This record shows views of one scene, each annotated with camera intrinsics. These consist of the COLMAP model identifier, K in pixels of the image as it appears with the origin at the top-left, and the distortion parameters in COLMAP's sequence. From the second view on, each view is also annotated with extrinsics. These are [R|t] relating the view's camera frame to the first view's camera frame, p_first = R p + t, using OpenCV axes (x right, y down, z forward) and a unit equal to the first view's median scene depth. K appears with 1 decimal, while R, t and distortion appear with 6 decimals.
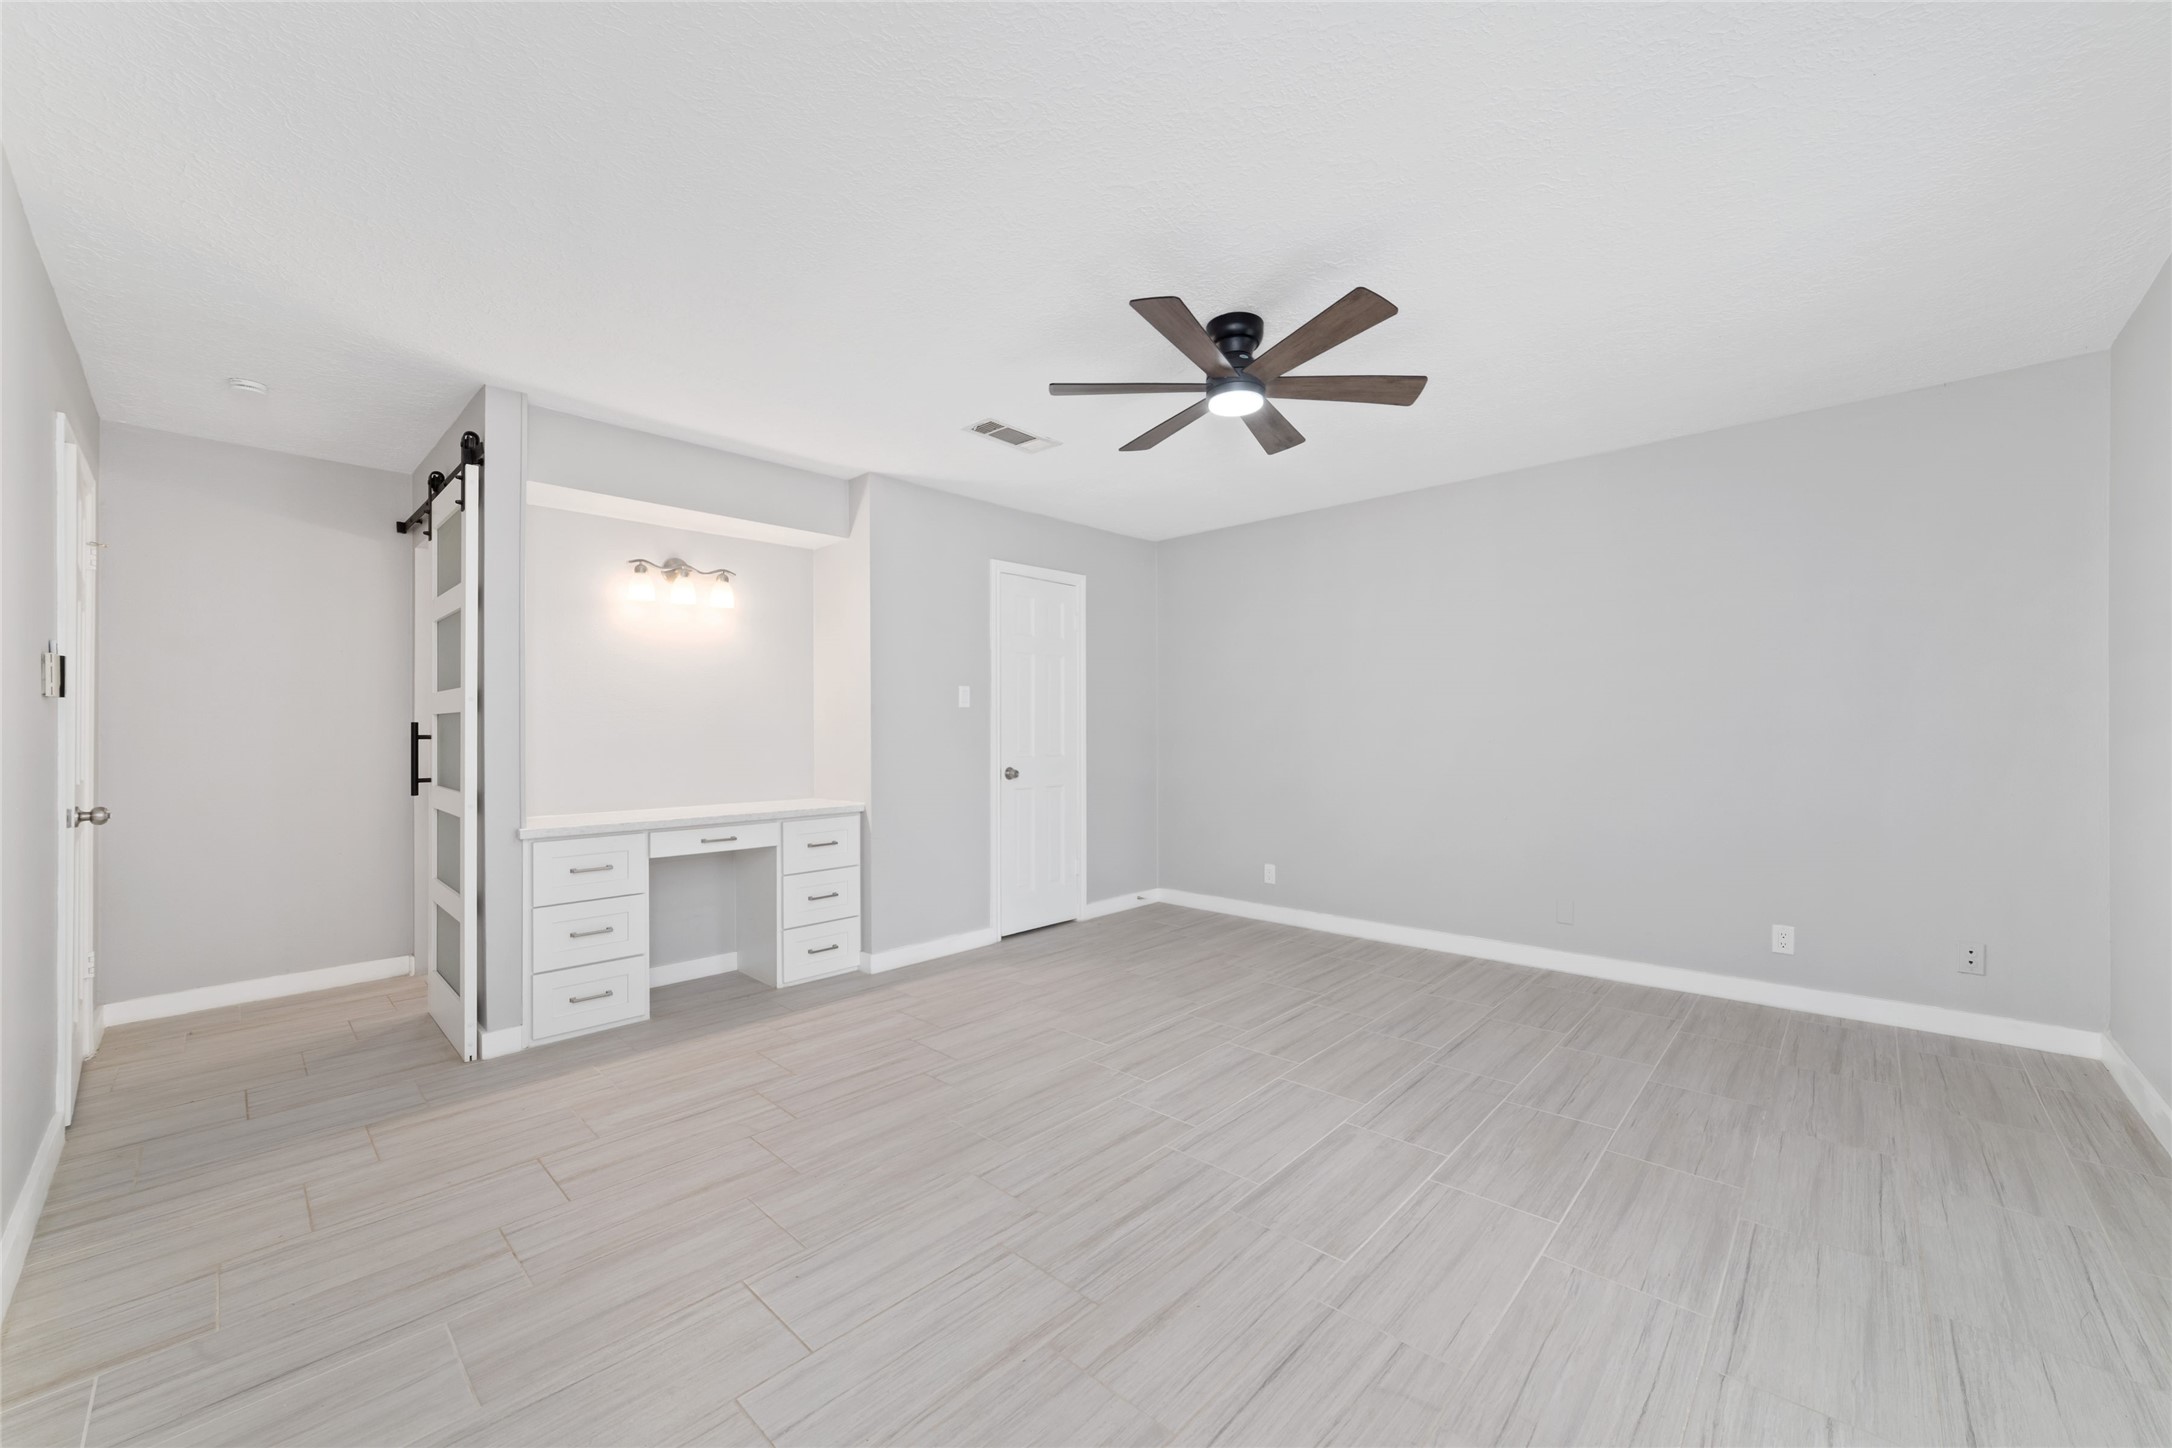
lens RADIAL K [[838.7, 0, 1084.0], [0, 838.7, 727.7], [0, 0, 1]] dist [-0.020443, 0.005694]
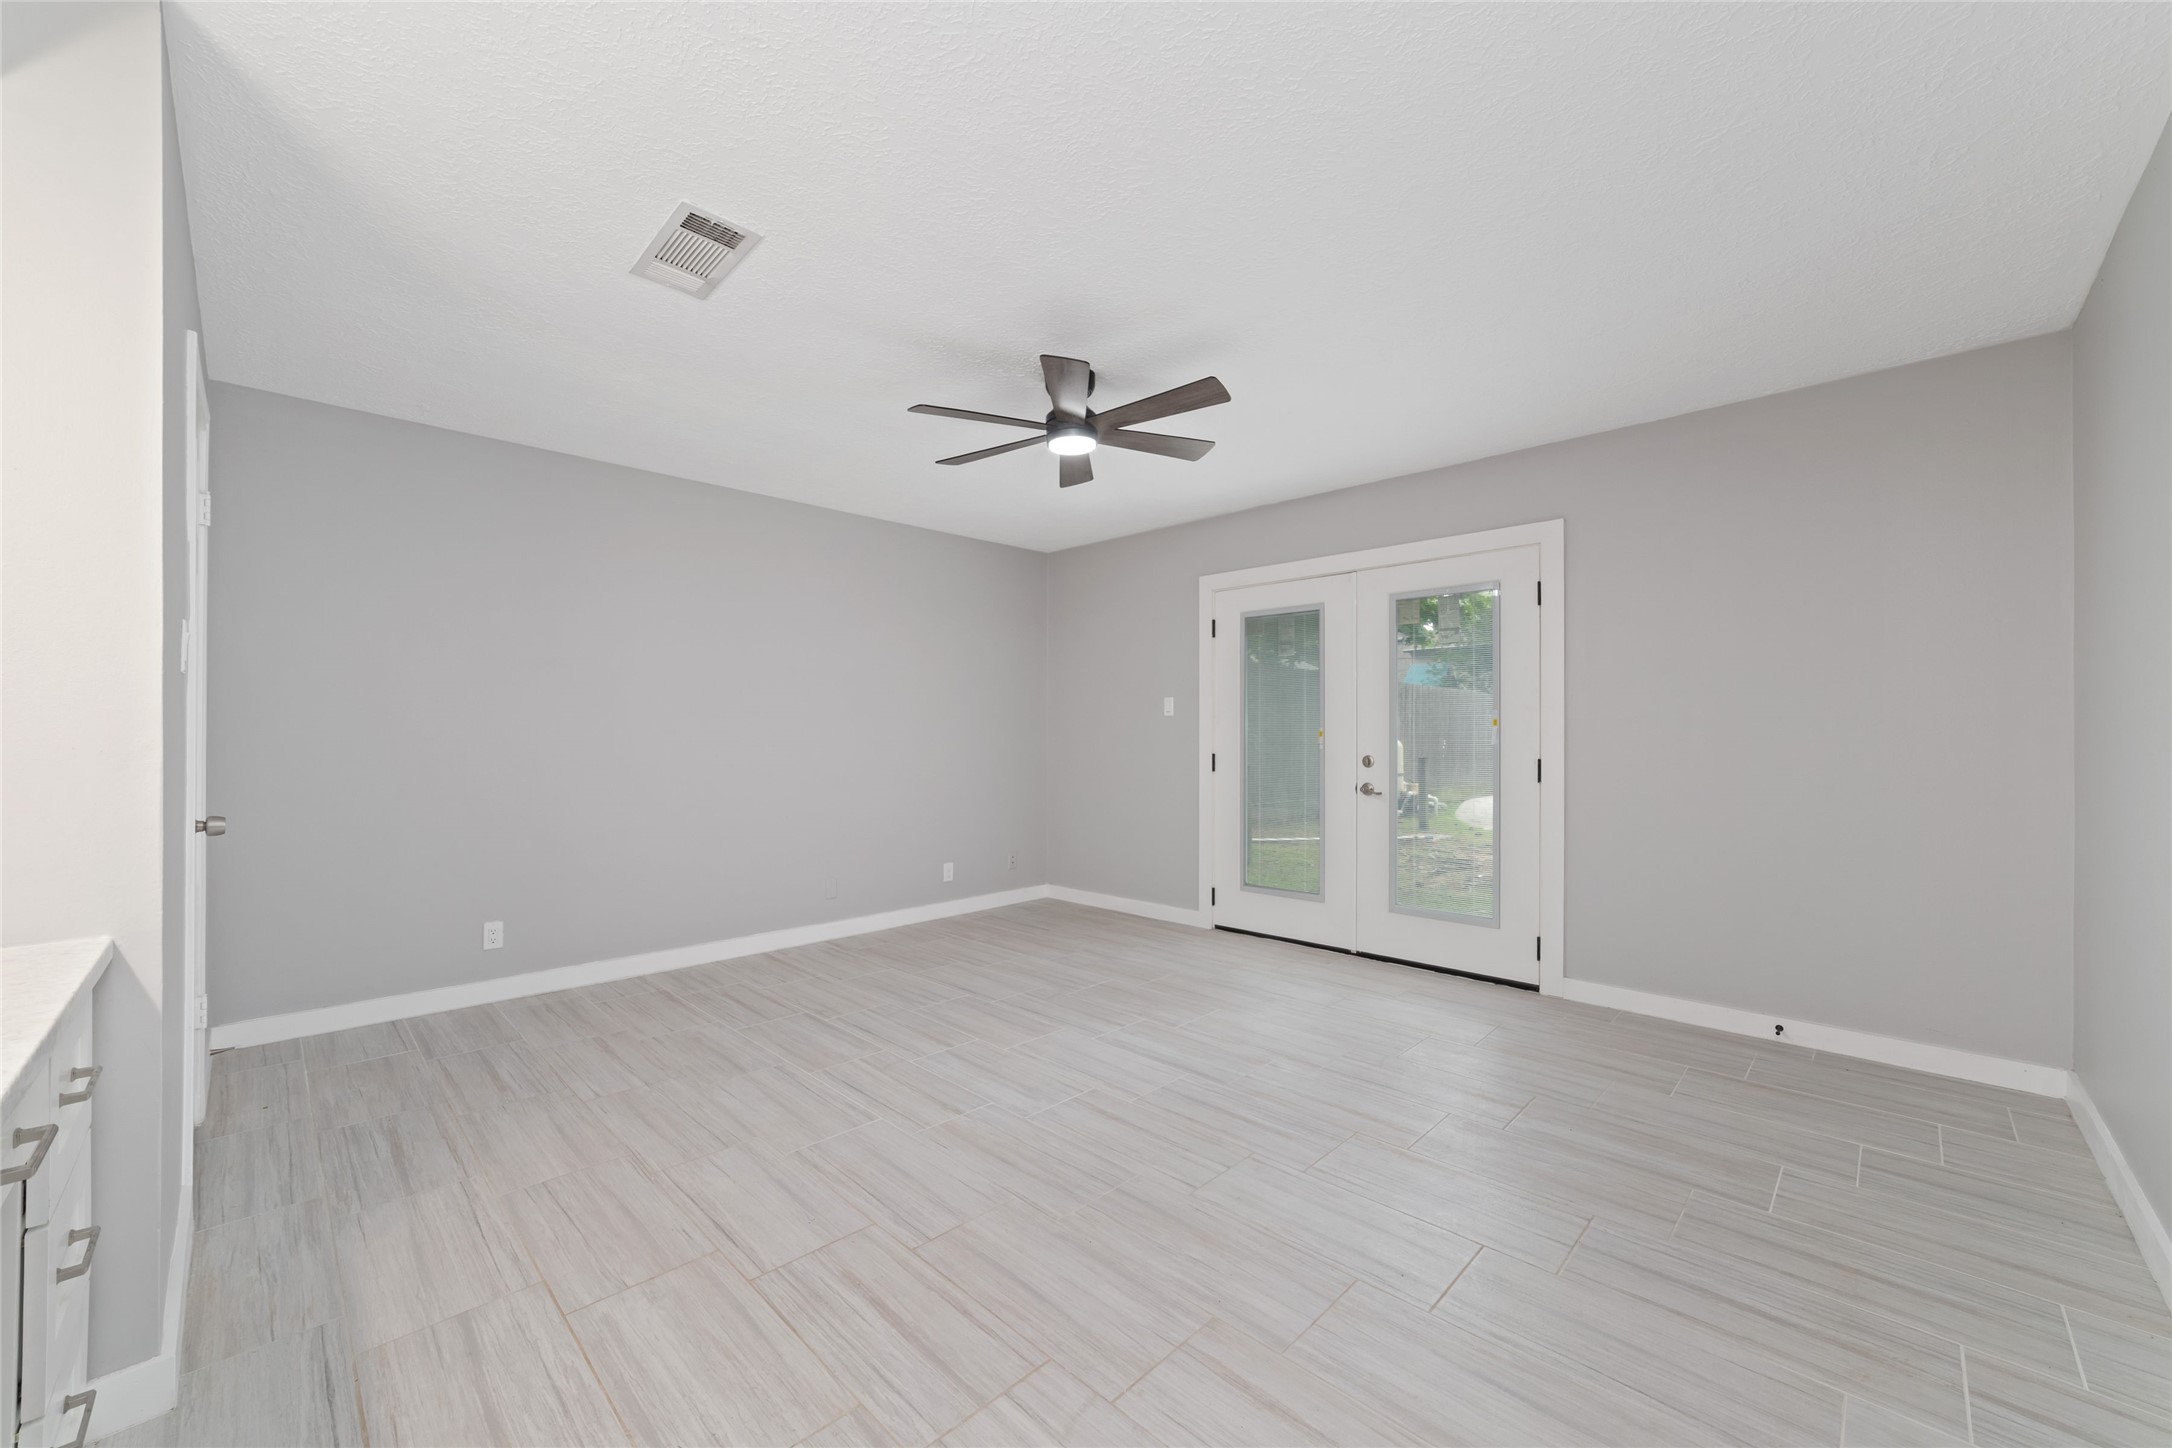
lens RADIAL K [[838.7, 0, 1091.8], [0, 838.7, 731.2], [0, 0, 1]] dist [-0.020443, 0.005694]
pose [[0.016076, 0.012053, 0.999798, -0.778061], [-0.003300, 0.999923, -0.012001, 0.012705], [-0.999865, -0.003106, 0.016114, 0.780003]]
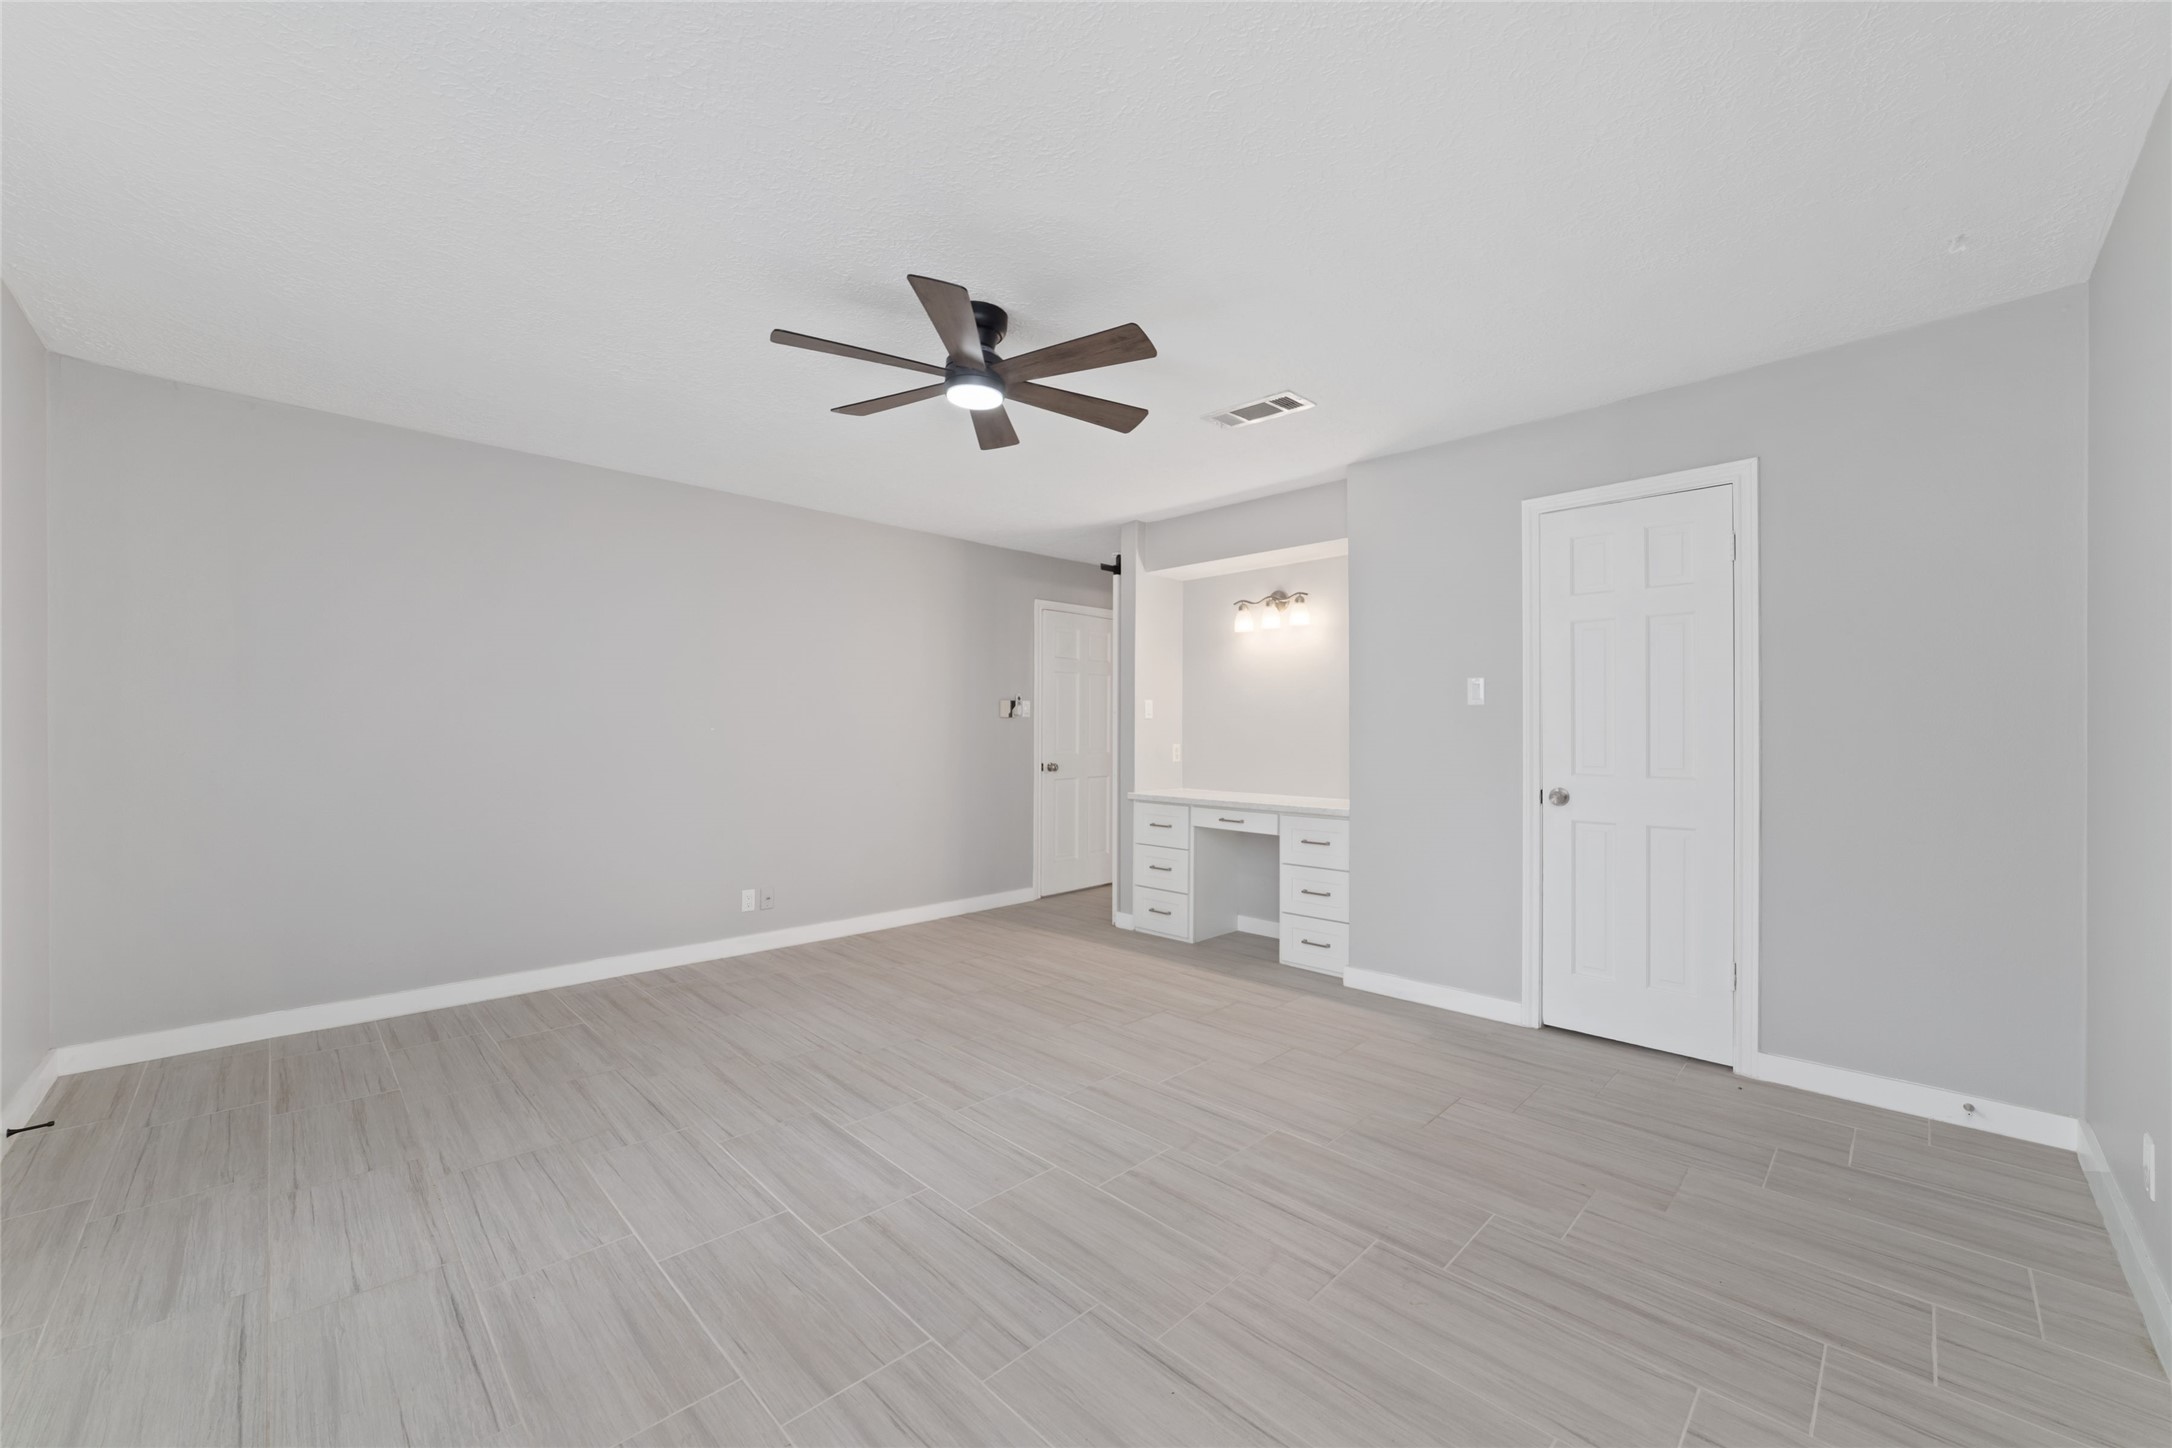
lens RADIAL K [[838.7, 0, 1076.9], [0, 838.7, 724.1], [0, 0, 1]] dist [-0.020443, 0.005694]
pose [[-0.042579, -0.004046, -0.999085, 0.932498], [0.001186, 0.999991, -0.004100, -0.004206], [0.999092, -0.001360, -0.042574, 0.946809]]
